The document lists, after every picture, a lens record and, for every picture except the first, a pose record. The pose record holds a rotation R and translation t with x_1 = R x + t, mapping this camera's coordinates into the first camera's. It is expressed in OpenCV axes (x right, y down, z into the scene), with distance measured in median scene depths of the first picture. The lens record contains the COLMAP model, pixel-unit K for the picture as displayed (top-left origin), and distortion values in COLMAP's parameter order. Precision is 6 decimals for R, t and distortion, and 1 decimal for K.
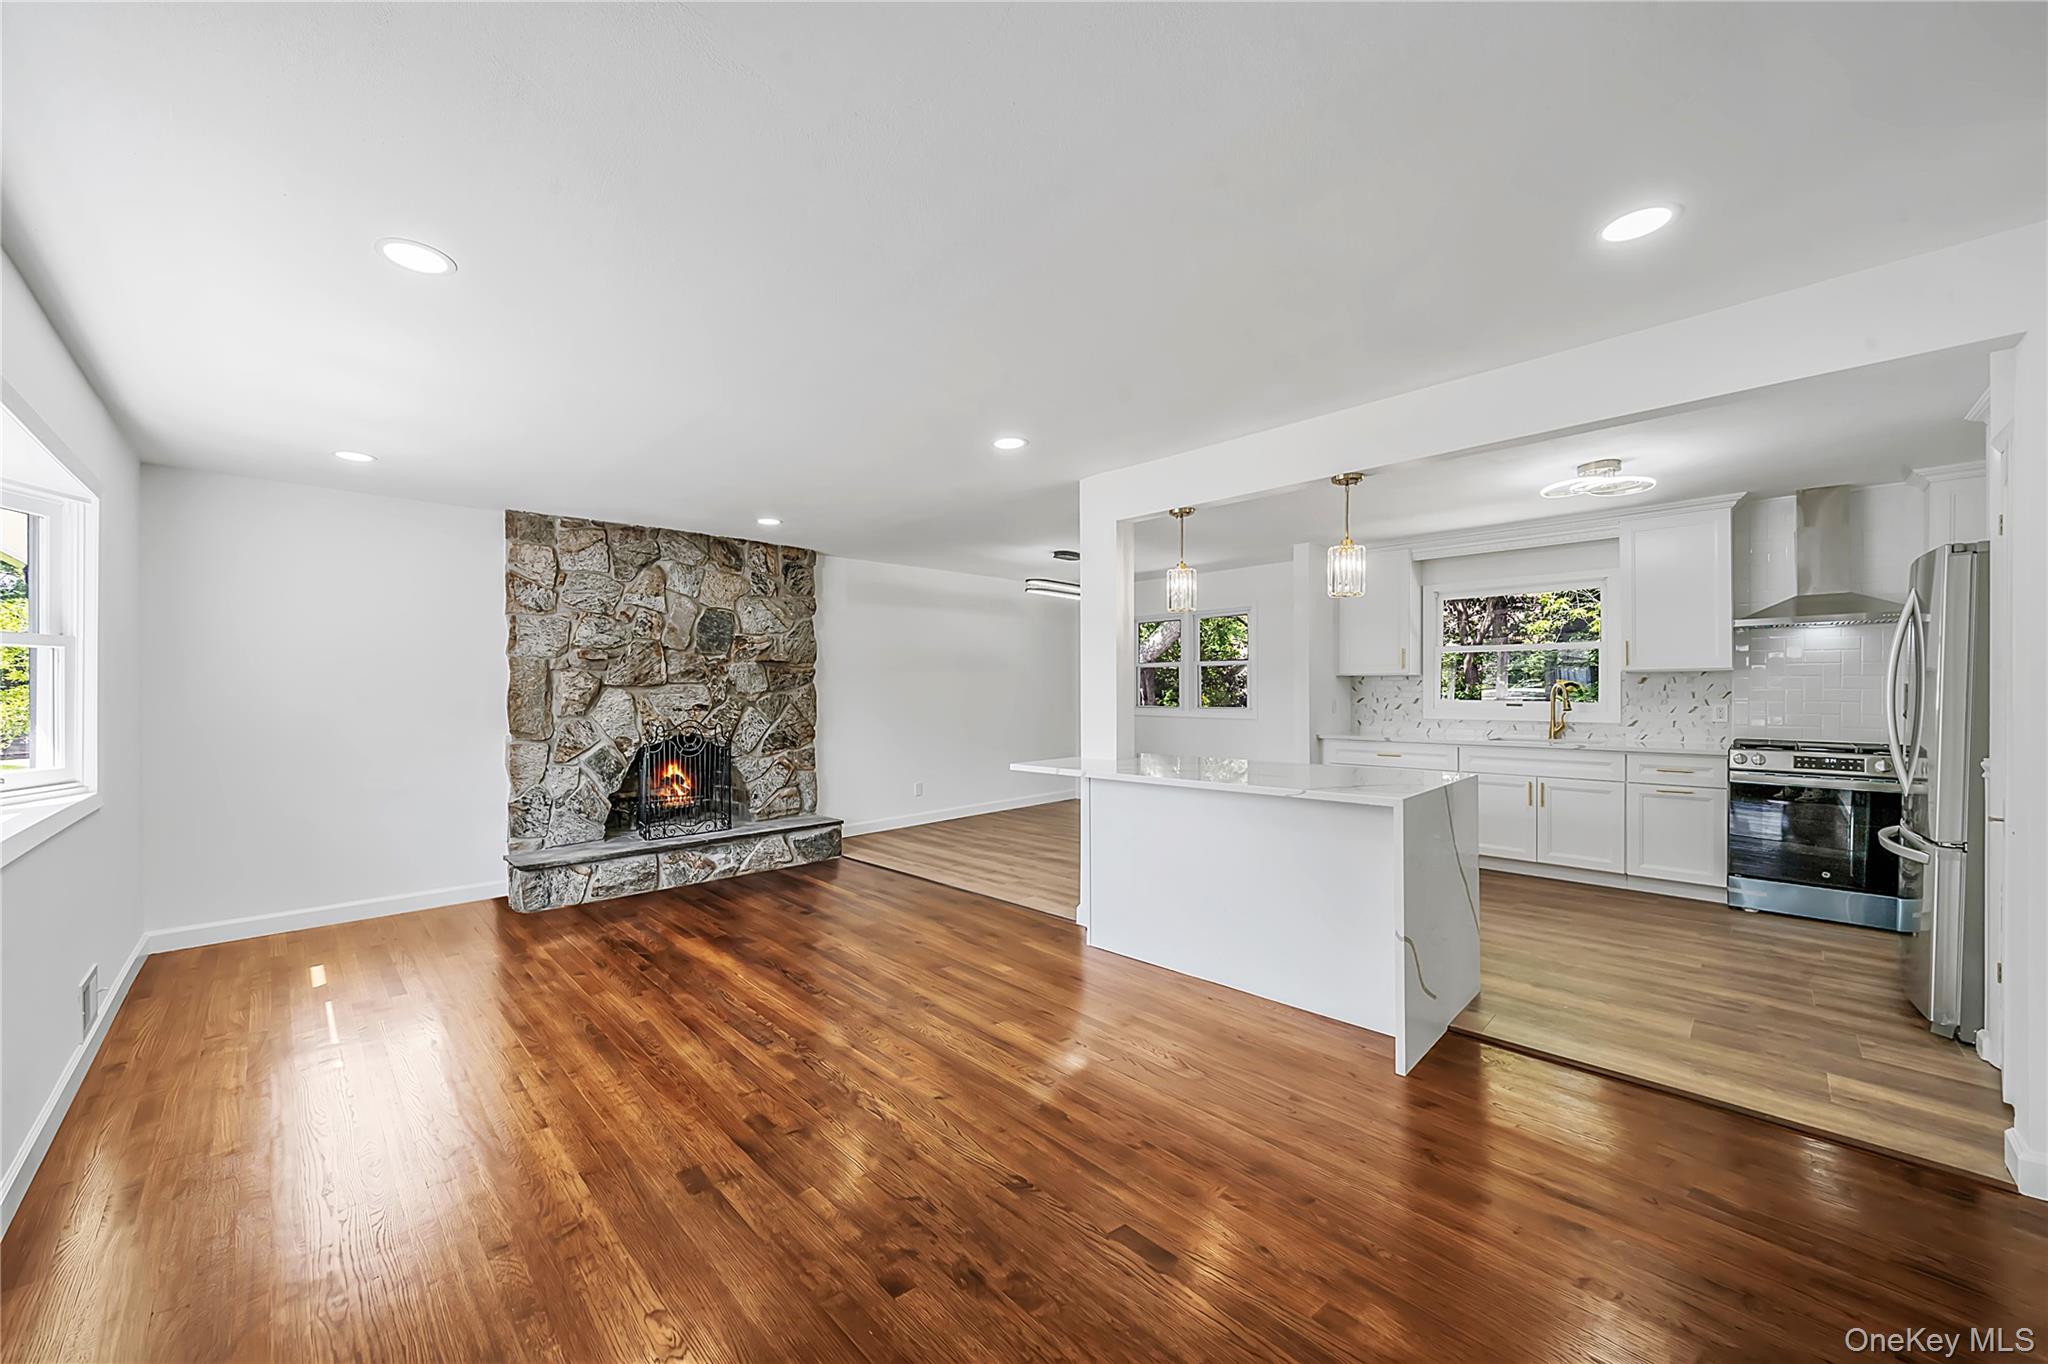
lens RADIAL K [[744.4, 0, 1014.3], [0, 744.4, 694.2], [0, 0, 1]] dist [-0.000129, -0.000046]
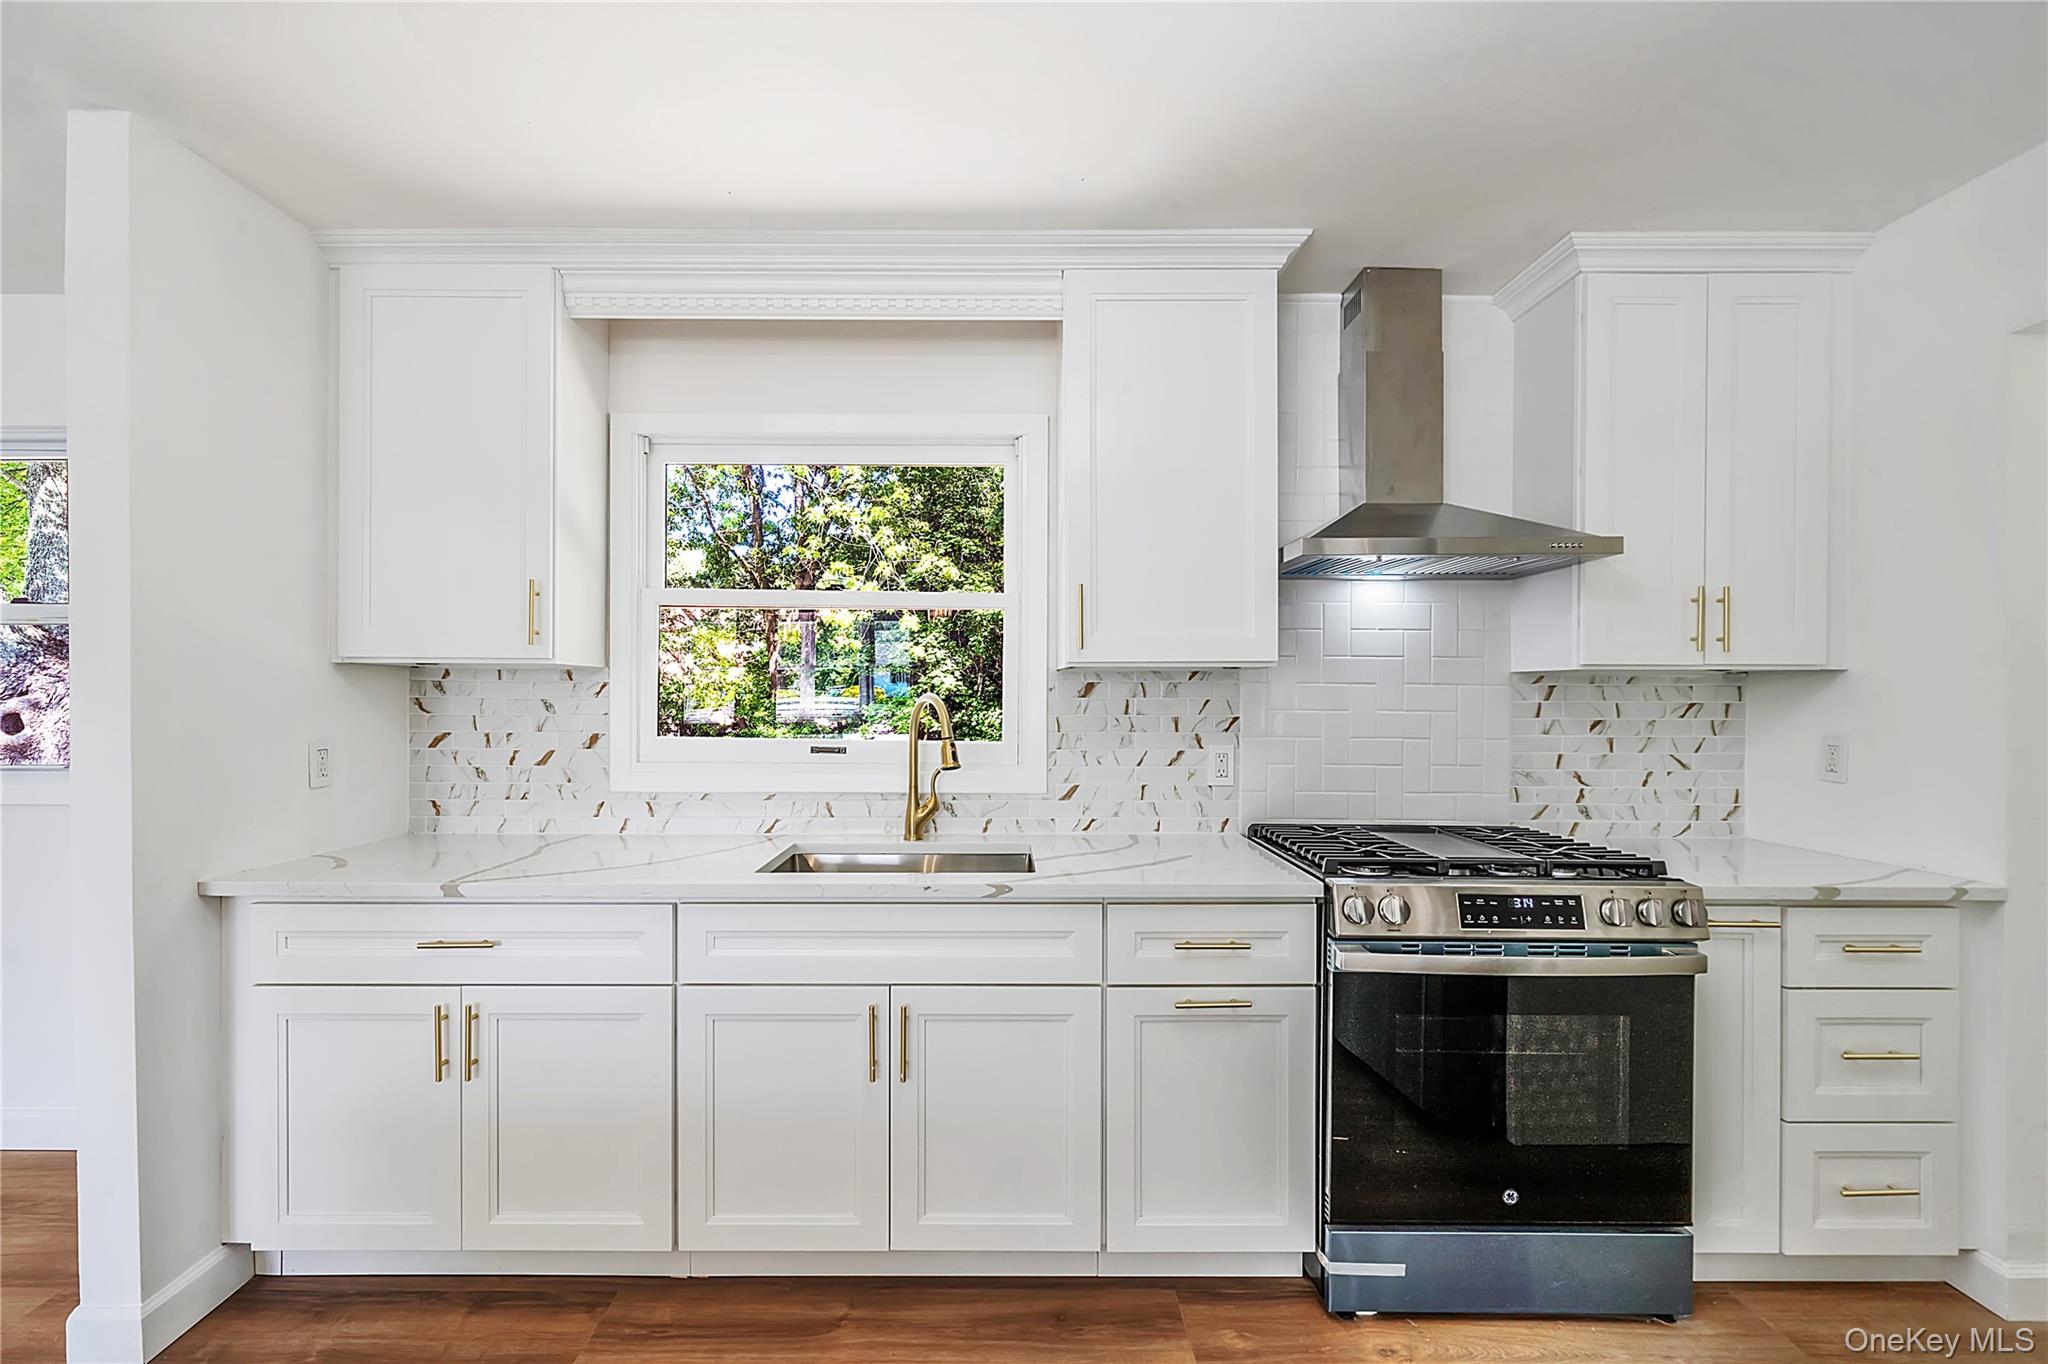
lens RADIAL K [[904.5, 0, 985.2], [0, 904.5, 693.5], [0, 0, 1]] dist [0.002265, 0.000252]
pose [[0.719299, 0.007151, 0.694664, 0.484596], [-0.001039, 0.999957, -0.009218, -0.012252], [-0.694700, 0.005908, 0.719275, 0.726847]]
